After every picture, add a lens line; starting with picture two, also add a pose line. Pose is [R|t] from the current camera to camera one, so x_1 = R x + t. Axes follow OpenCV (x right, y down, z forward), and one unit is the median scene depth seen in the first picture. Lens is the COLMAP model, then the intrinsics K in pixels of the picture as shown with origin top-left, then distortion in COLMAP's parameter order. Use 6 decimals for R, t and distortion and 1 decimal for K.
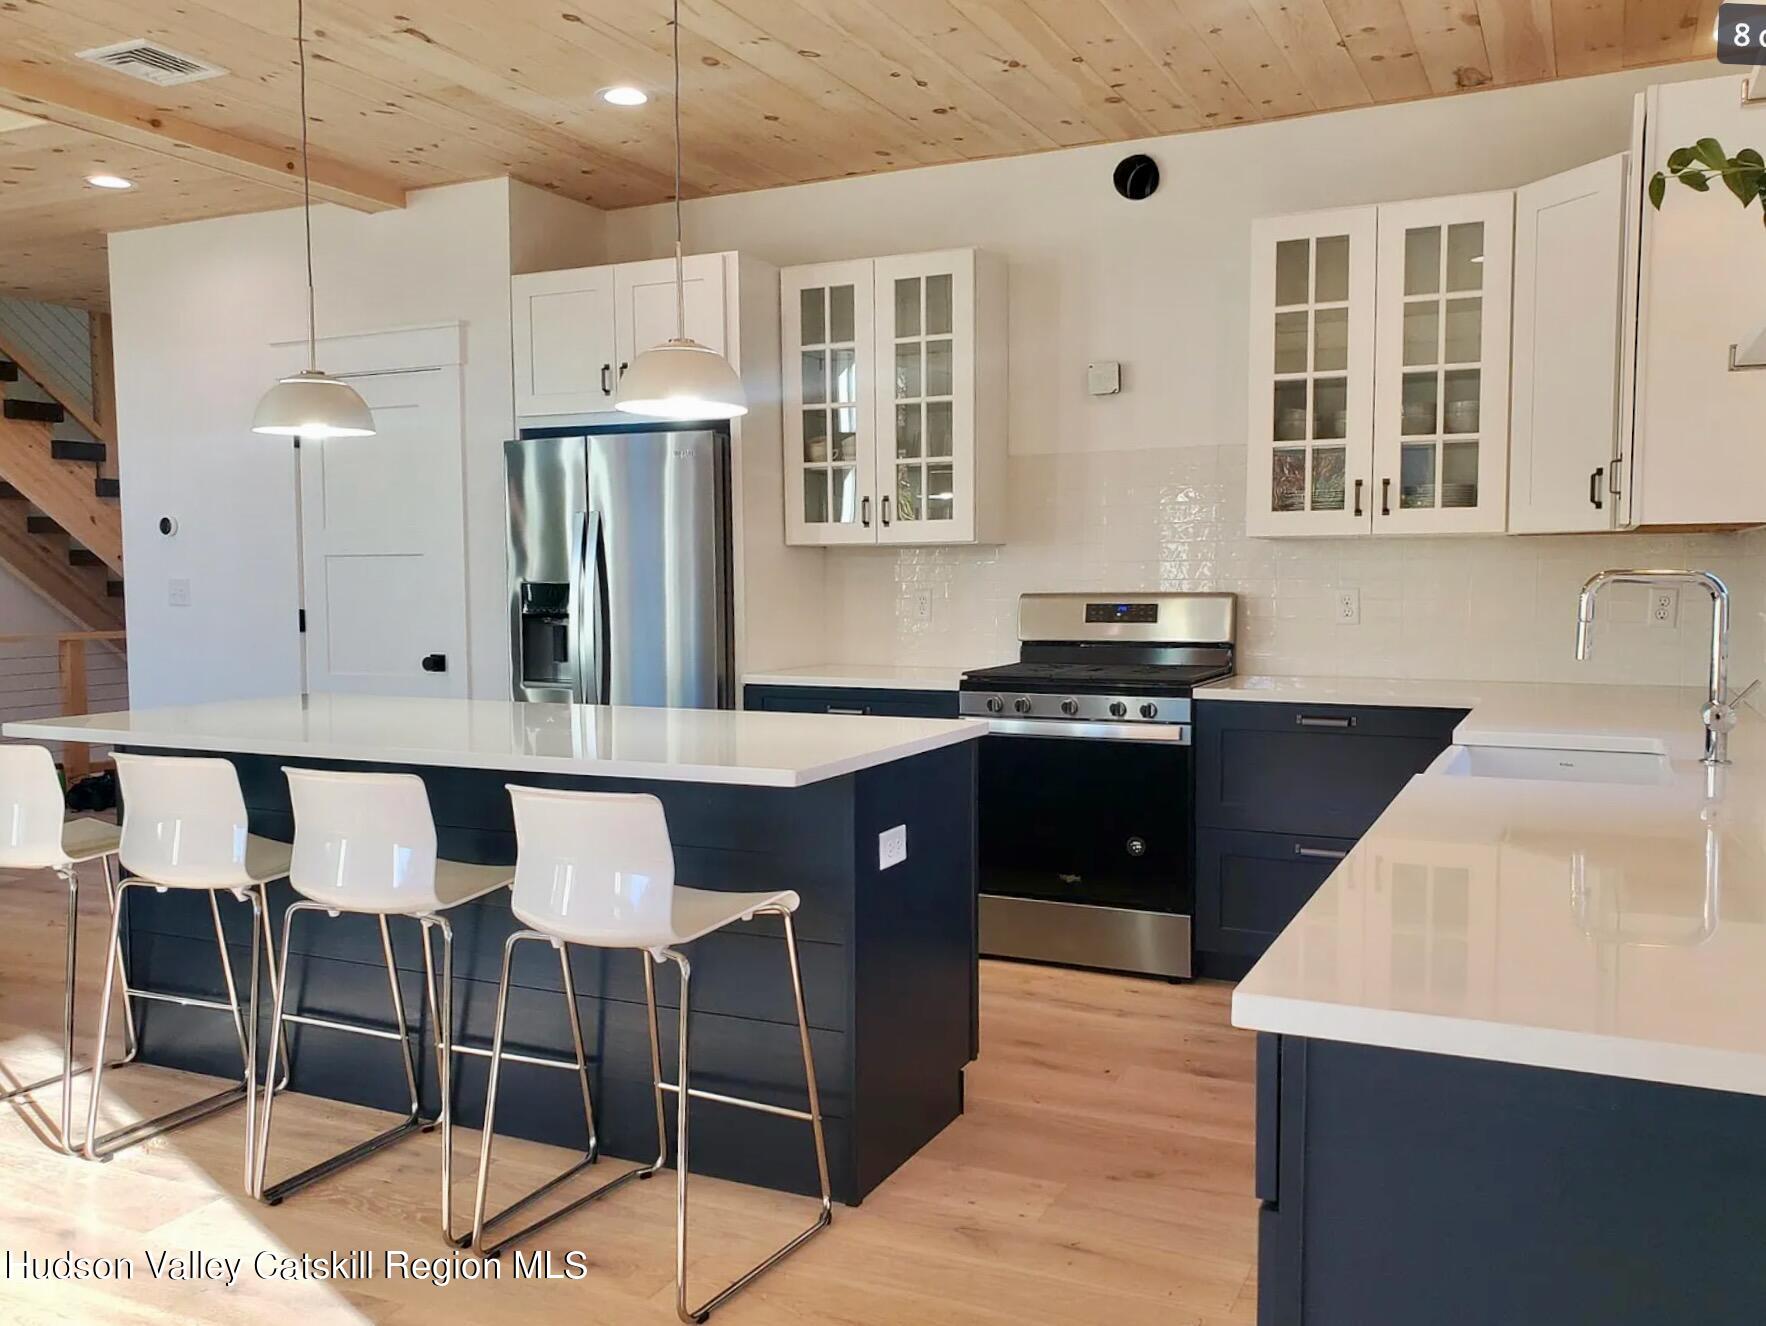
lens RADIAL K [[1455.0, 0, 880.3], [0, 1455.0, 675.2], [0, 0, 1]] dist [0.015493, -0.027820]
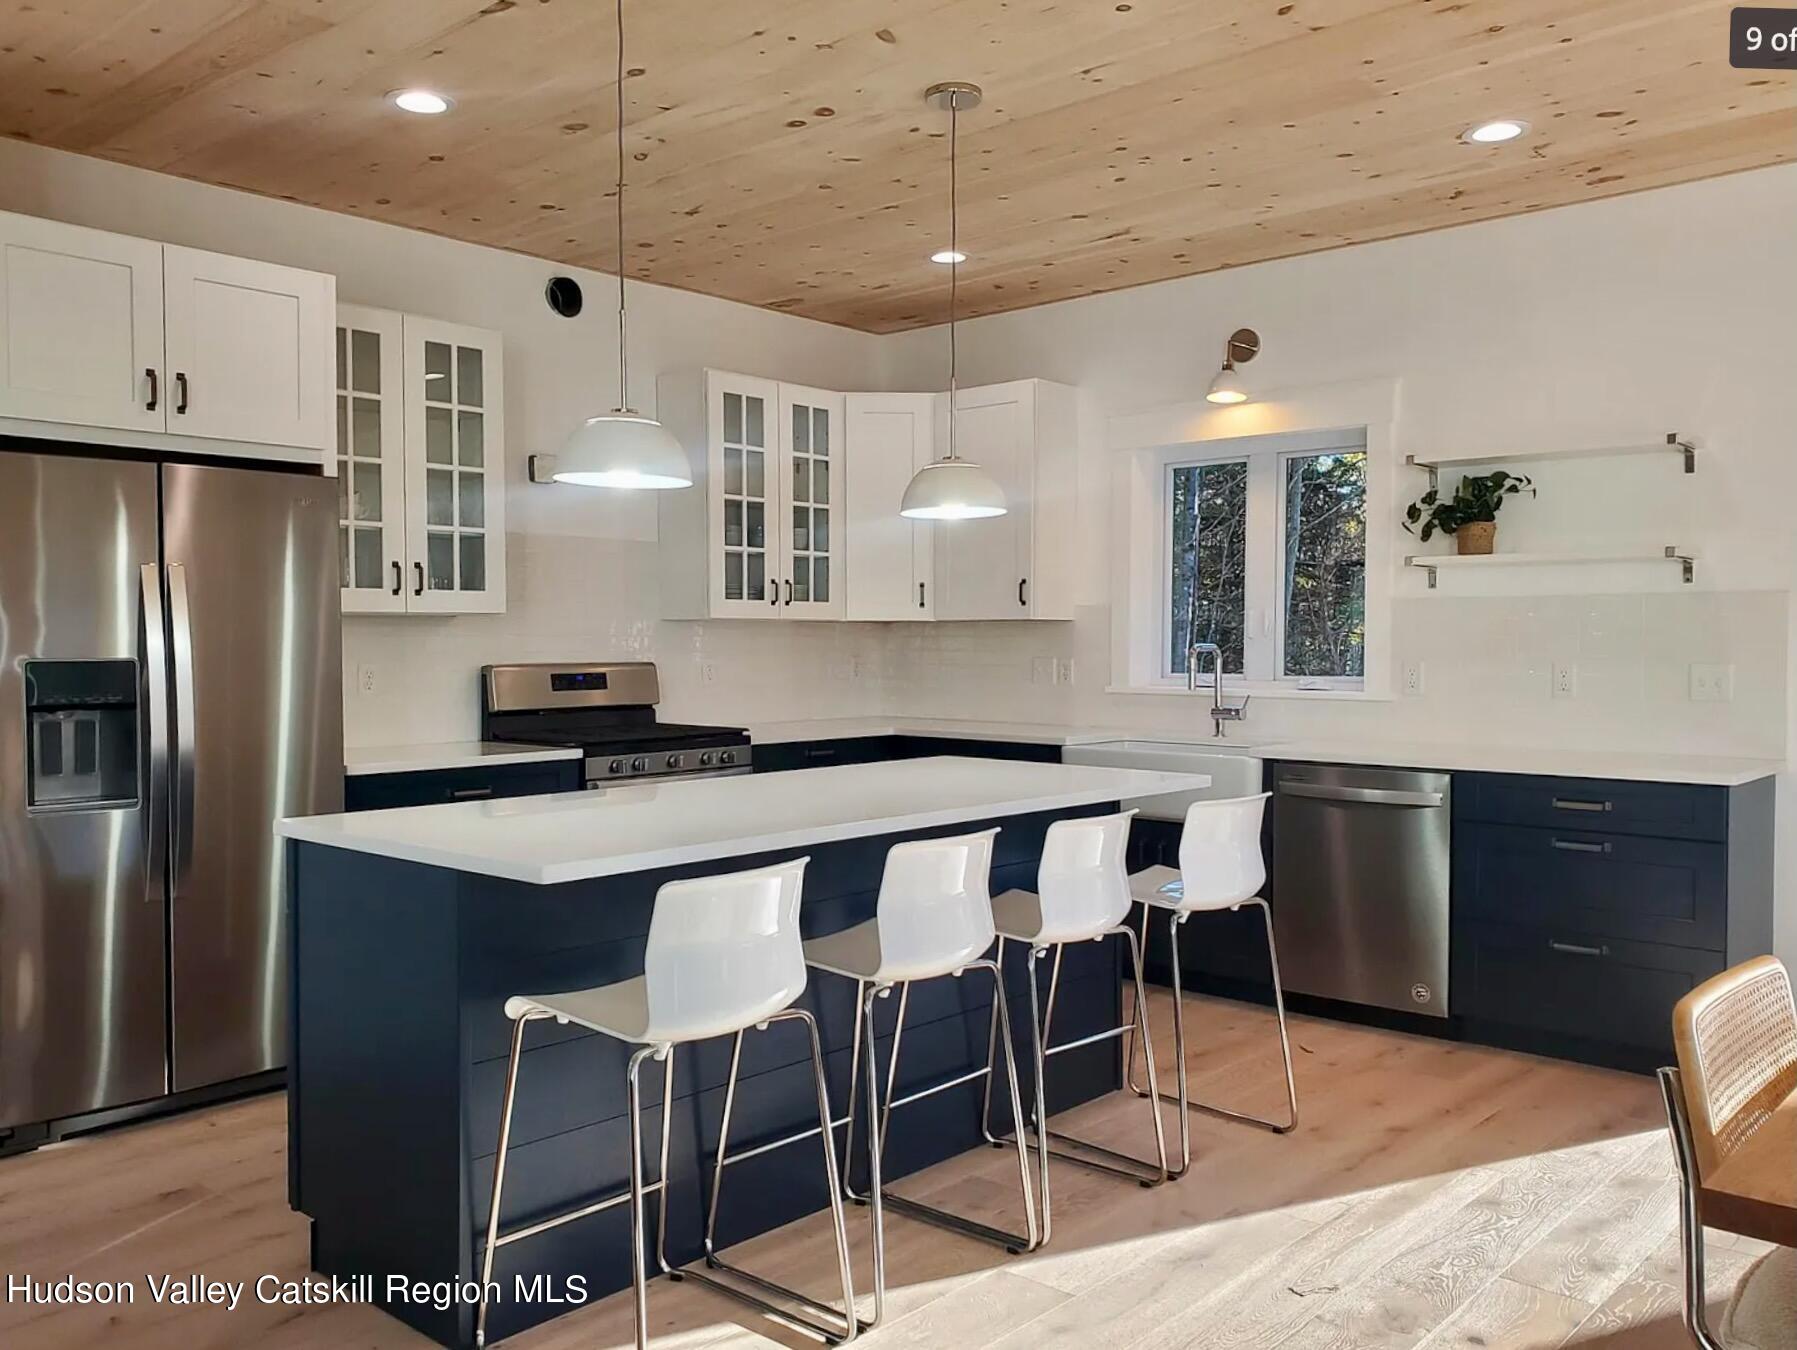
lens RADIAL K [[1480.5, 0, 886.6], [0, 1480.5, 664.0], [0, 0, 1]] dist [0.015493, -0.027820]
pose [[0.288413, -0.008678, 0.957467, -0.948113], [0.064597, 0.997857, -0.010414, -0.032552], [-0.955325, 0.064853, 0.288356, 0.495856]]
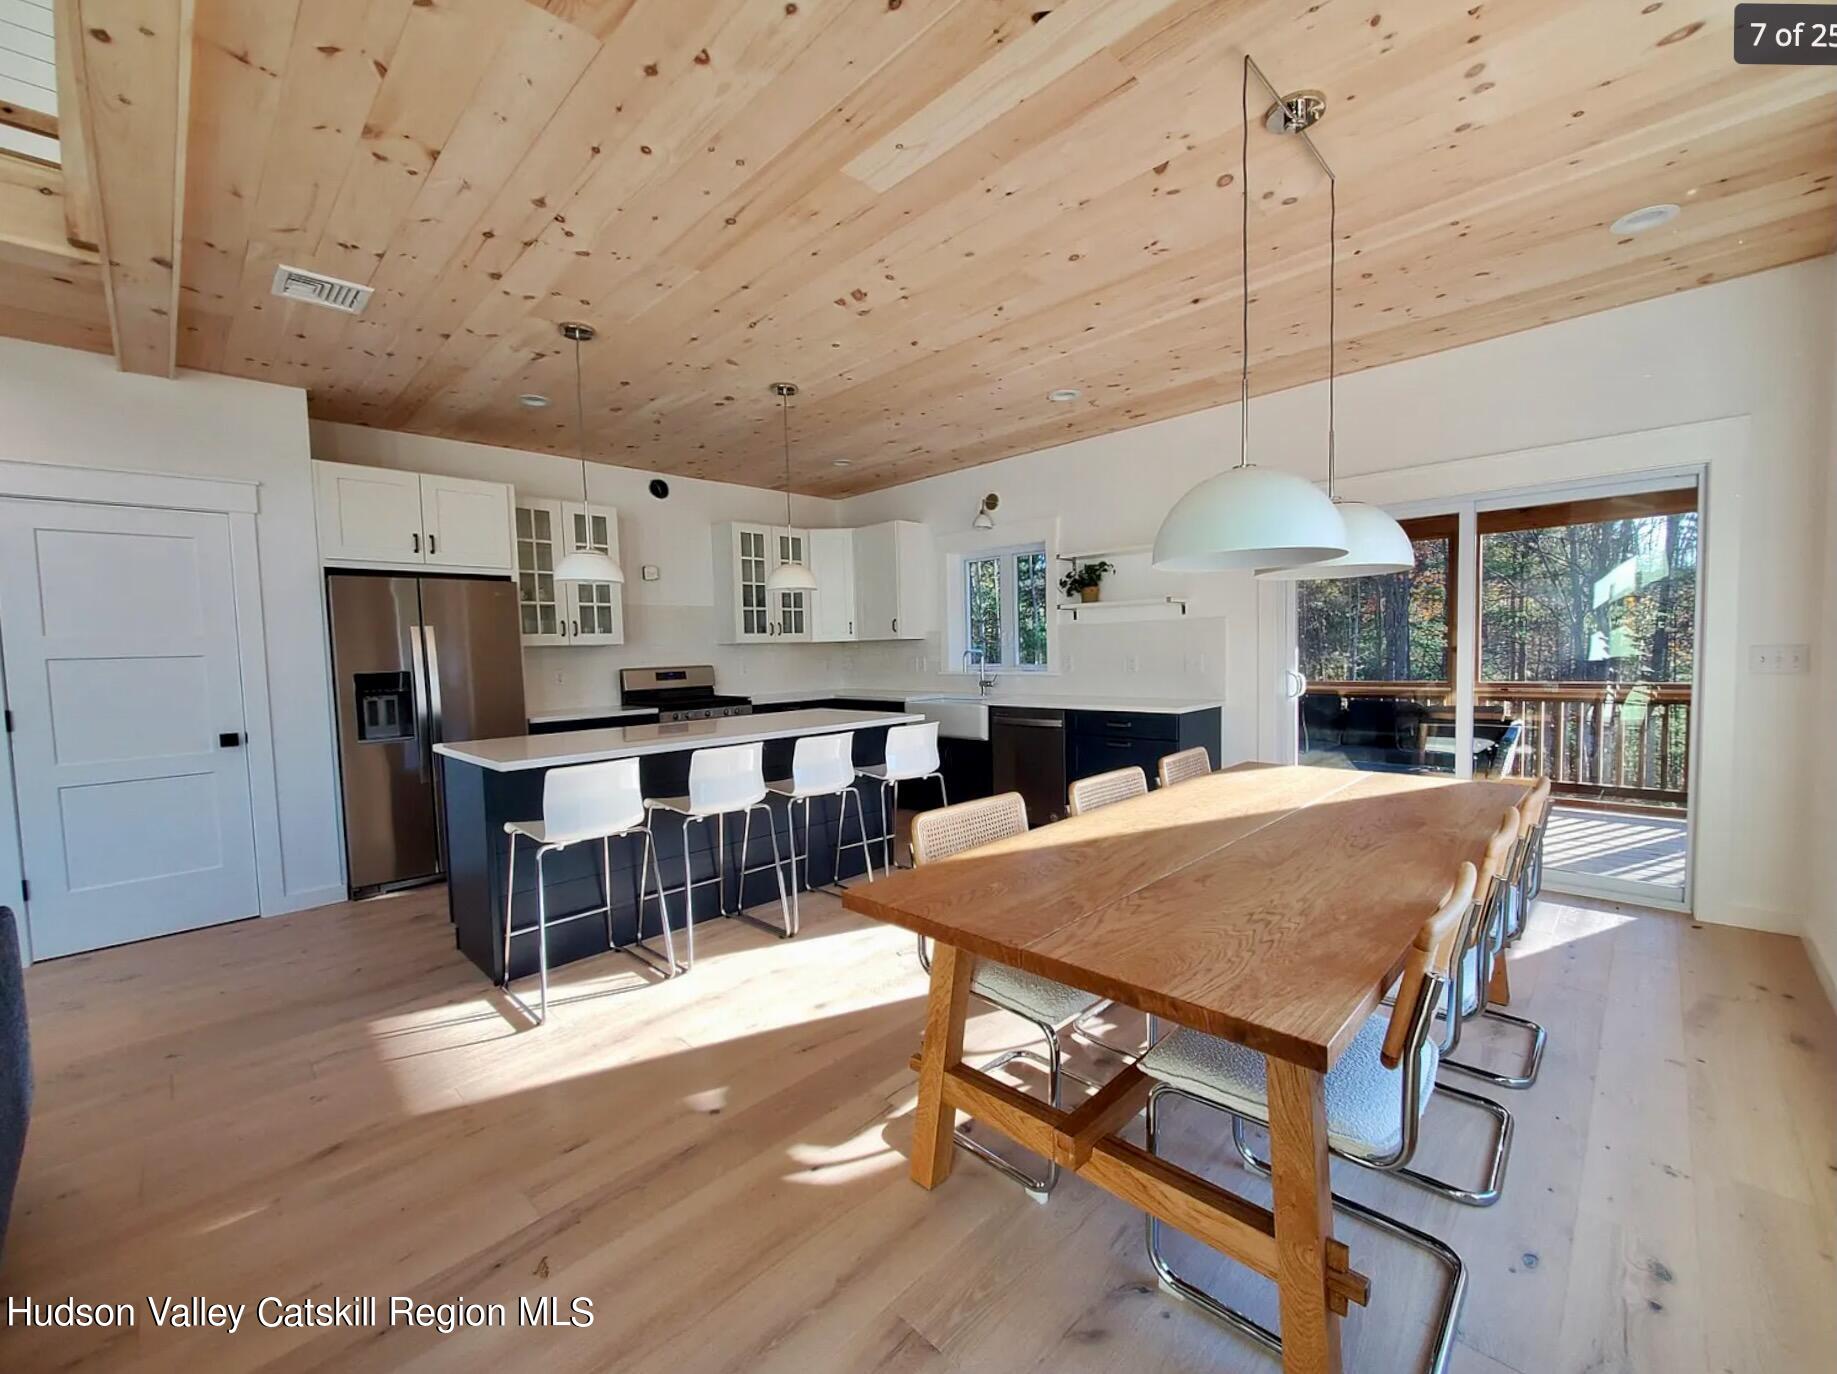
lens RADIAL K [[750.4, 0, 929.7], [0, 750.4, 684.7], [0, 0, 1]] dist [-0.011998, -0.000181]
pose [[0.317324, -0.046796, 0.947162, -0.921202], [0.088433, 0.995890, 0.019576, -0.016856], [-0.944185, 0.077548, 0.320158, 0.259114]]
